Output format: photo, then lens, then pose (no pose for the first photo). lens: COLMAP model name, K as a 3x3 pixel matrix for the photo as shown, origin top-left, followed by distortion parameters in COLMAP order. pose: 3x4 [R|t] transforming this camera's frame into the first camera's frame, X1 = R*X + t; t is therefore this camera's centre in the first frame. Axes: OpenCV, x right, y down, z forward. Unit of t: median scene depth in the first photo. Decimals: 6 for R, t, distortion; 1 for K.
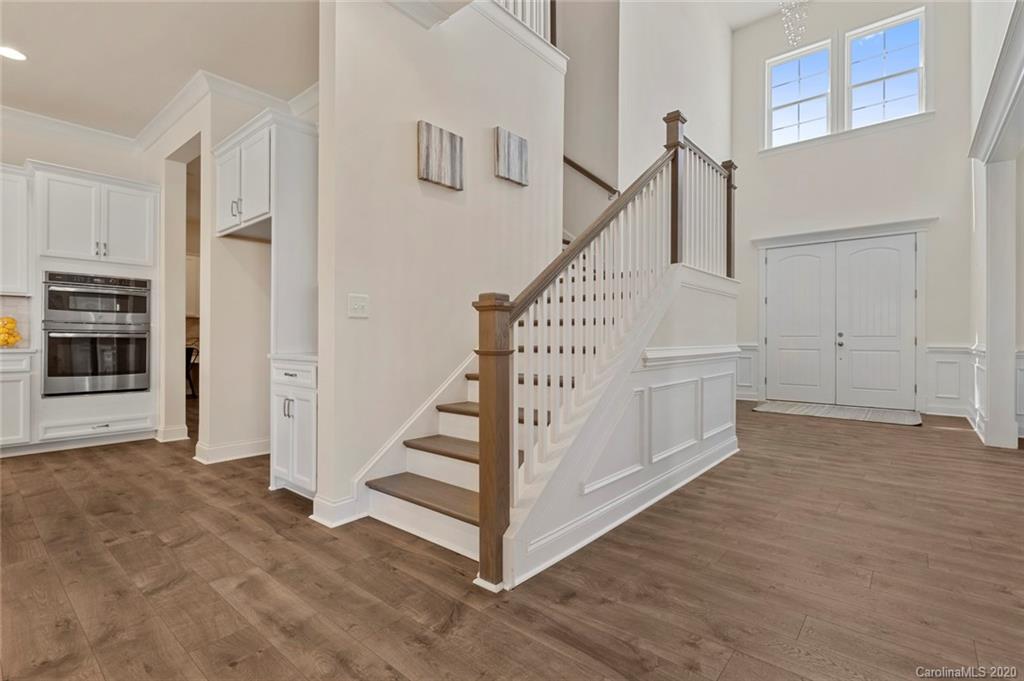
lens RADIAL K [[472.9, 0, 525.1], [0, 472.9, 342.3], [0, 0, 1]] dist [0.000956, 0.000140]
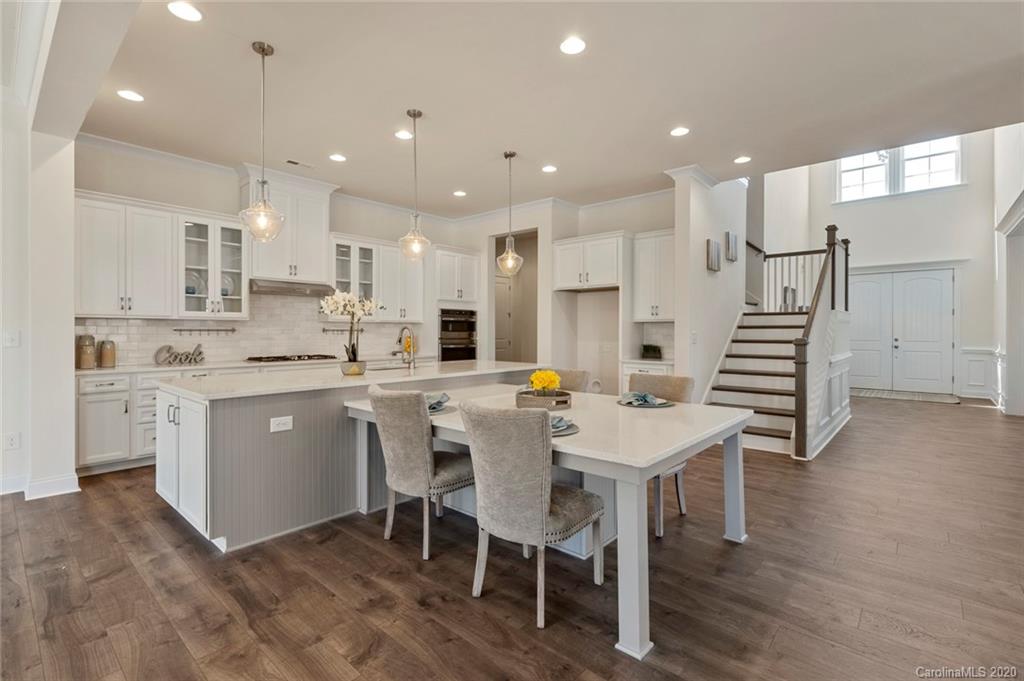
lens RADIAL K [[466.5, 0, 513.4], [0, 466.5, 337.7], [0, 0, 1]] dist [-0.001589, 0.000528]
pose [[0.999620, -0.000445, -0.027566, -0.526941], [0.000762, 0.999934, 0.011487, -0.049287], [0.027559, -0.011504, 0.999554, -0.502957]]
